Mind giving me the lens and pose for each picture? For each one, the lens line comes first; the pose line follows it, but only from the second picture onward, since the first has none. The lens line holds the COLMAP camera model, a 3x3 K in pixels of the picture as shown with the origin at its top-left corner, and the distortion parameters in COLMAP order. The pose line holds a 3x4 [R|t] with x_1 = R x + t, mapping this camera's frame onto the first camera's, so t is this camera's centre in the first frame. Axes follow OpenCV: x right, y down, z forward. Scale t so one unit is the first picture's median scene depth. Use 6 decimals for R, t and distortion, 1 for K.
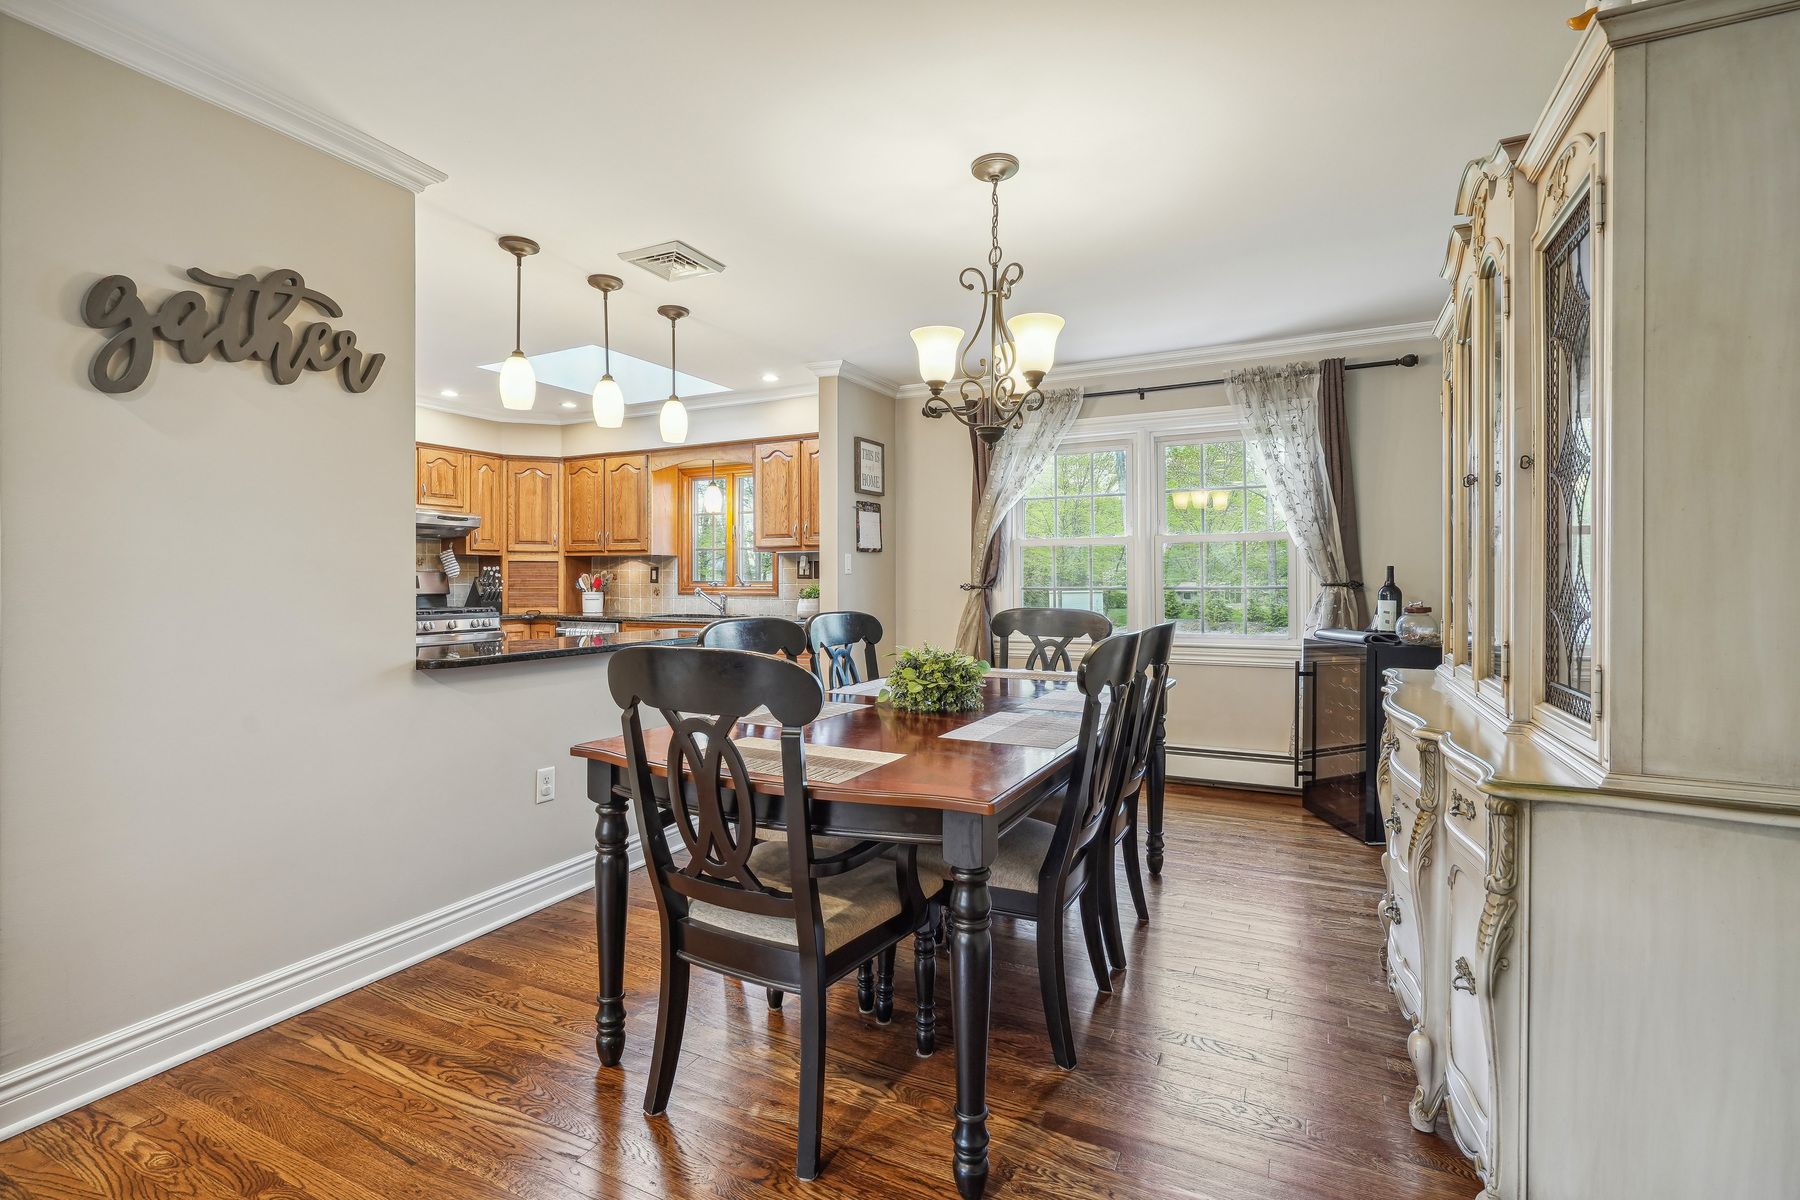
lens RADIAL K [[825.2, 0, 900.0], [0, 825.2, 600.0], [0, 0, 1]] dist [-0.003817, 0.000792]
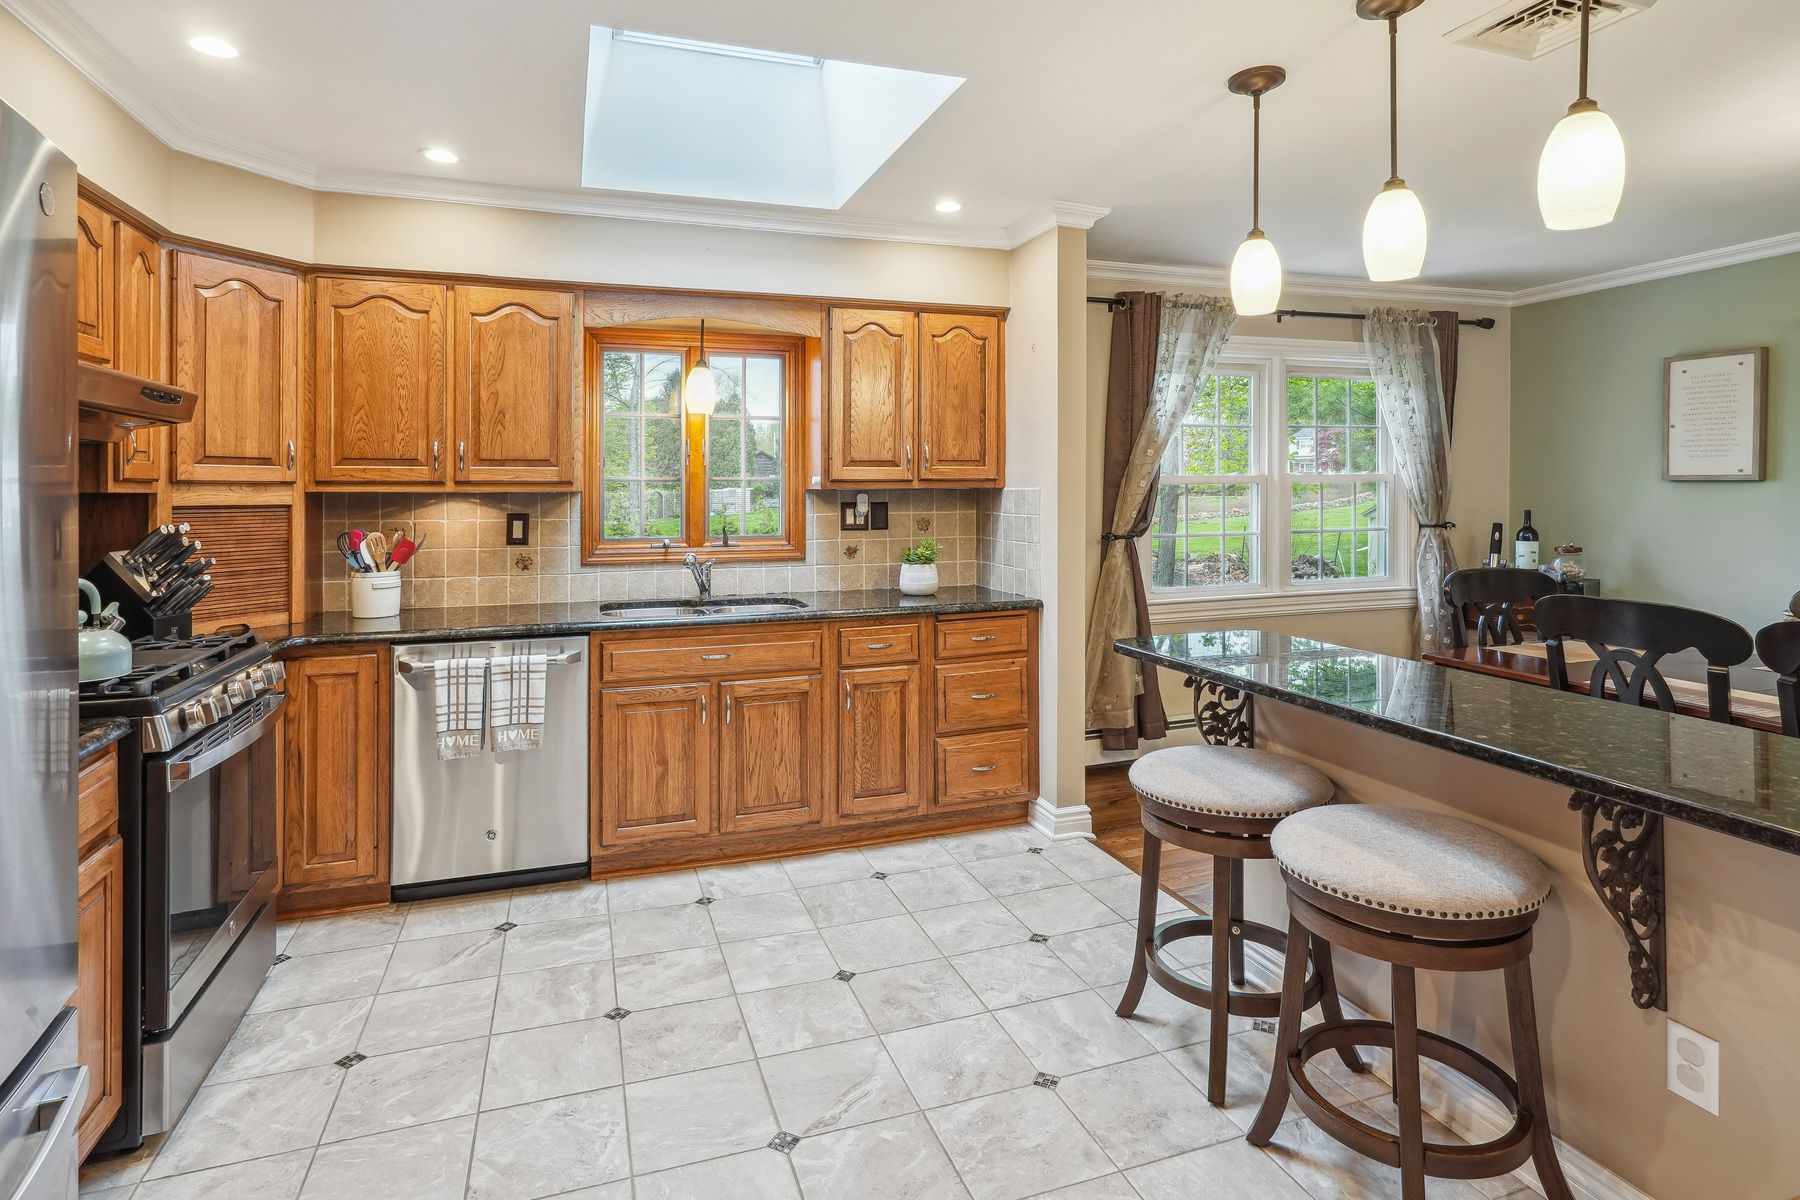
lens RADIAL K [[930.2, 0, 892.5], [0, 930.2, 498.1], [0, 0, 1]] dist [0.014837, -0.000159]
pose [[0.707259, -0.007924, 0.706910, -0.552965], [0.022312, 0.999689, -0.011118, -0.038997], [-0.706602, 0.023636, 0.707216, 0.448897]]
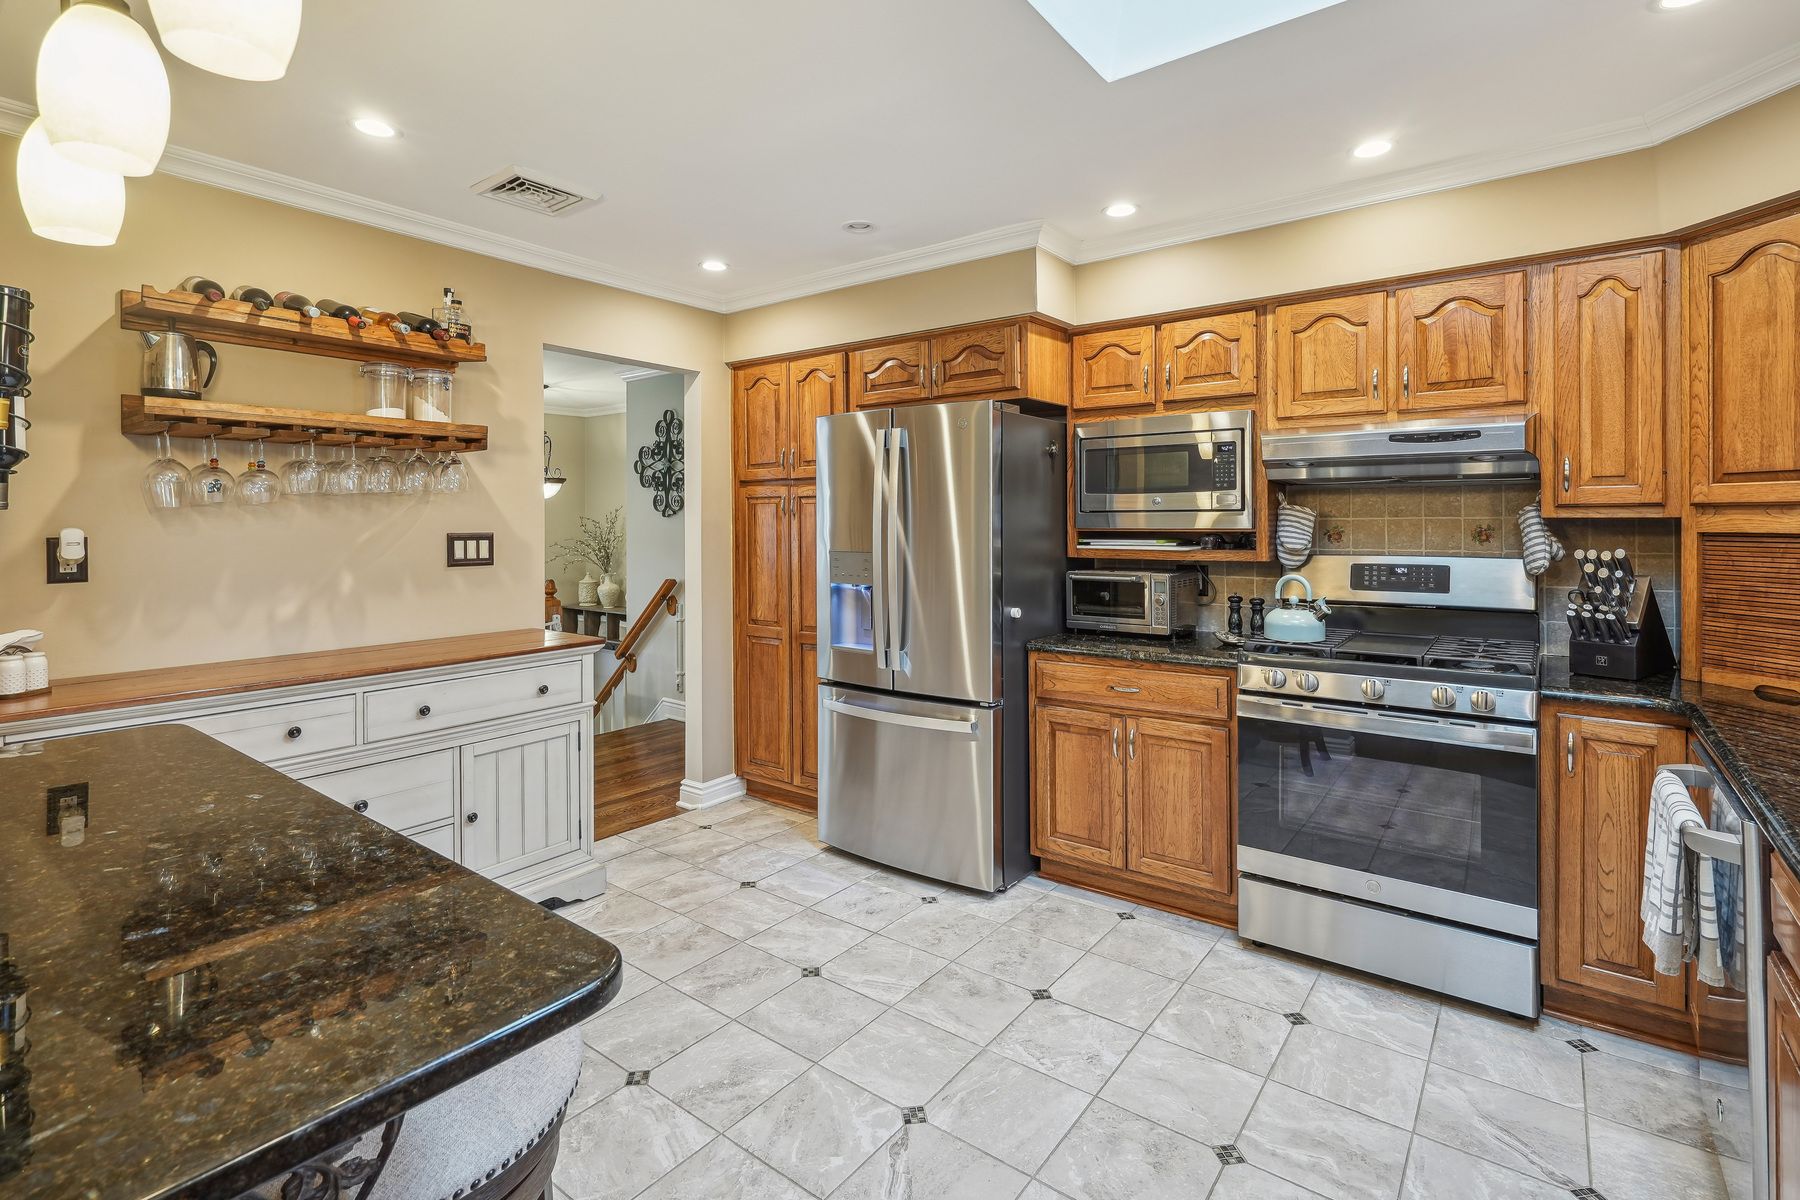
lens RADIAL K [[858.9, 0, 905.7], [0, 858.9, 519.5], [0, 0, 1]] dist [-0.001145, 0.001154]
pose [[-0.188420, 0.001412, -0.982087, -0.057840], [-0.019912, 0.999788, 0.005258, -0.048519], [0.981887, 0.020546, -0.188352, 0.747519]]
